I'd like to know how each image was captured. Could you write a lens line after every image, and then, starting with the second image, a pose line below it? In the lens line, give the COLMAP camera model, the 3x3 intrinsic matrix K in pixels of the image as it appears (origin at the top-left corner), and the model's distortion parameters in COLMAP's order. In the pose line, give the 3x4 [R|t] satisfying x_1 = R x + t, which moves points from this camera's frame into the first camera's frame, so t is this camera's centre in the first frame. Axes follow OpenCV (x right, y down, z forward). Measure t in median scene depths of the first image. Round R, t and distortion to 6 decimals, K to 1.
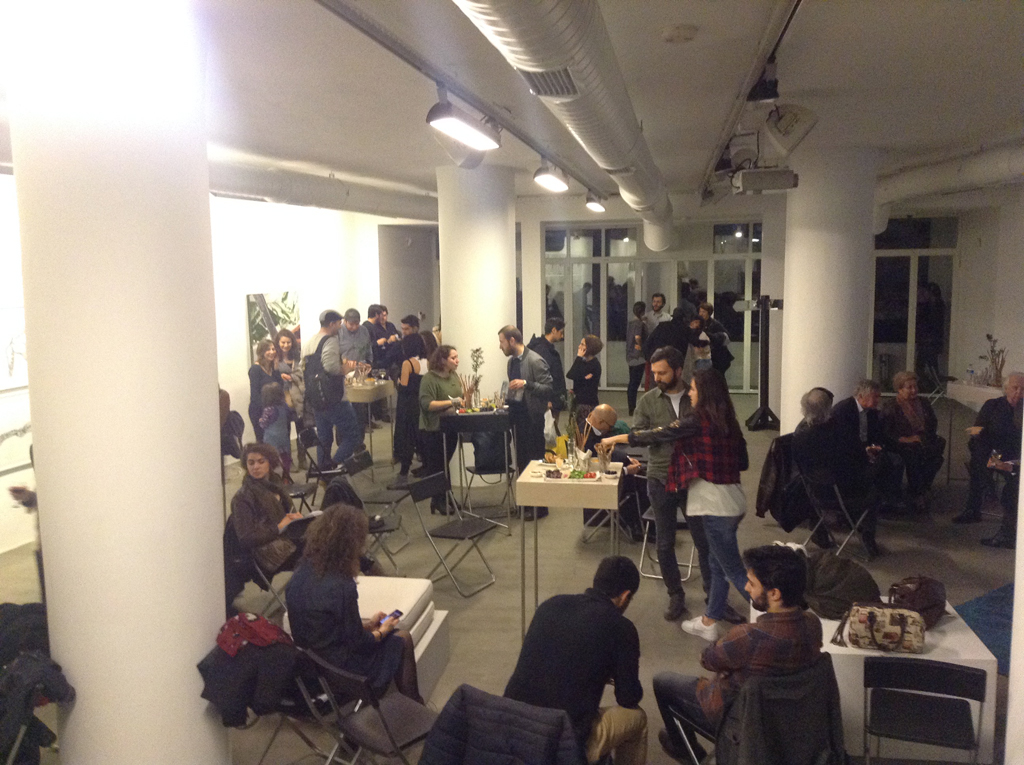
lens RADIAL K [[947.3, 0, 518.5], [0, 947.3, 380.0], [0, 0, 1]] dist [0.245769, -0.533696]
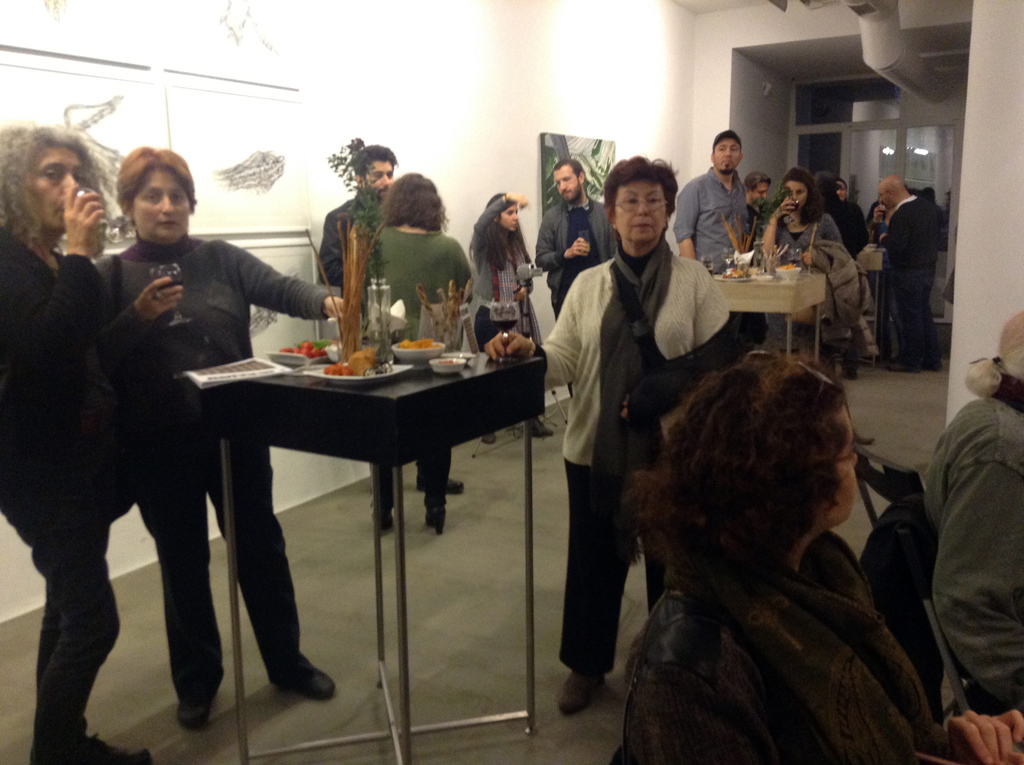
lens RADIAL K [[935.4, 0, 519.8], [0, 935.4, 384.6], [0, 0, 1]] dist [0.204356, -0.384737]
pose [[0.967731, 0.040445, -0.248719, -0.271997], [-0.027240, 0.998042, 0.056306, 0.058950], [0.250510, -0.047714, 0.966938, 0.813403]]
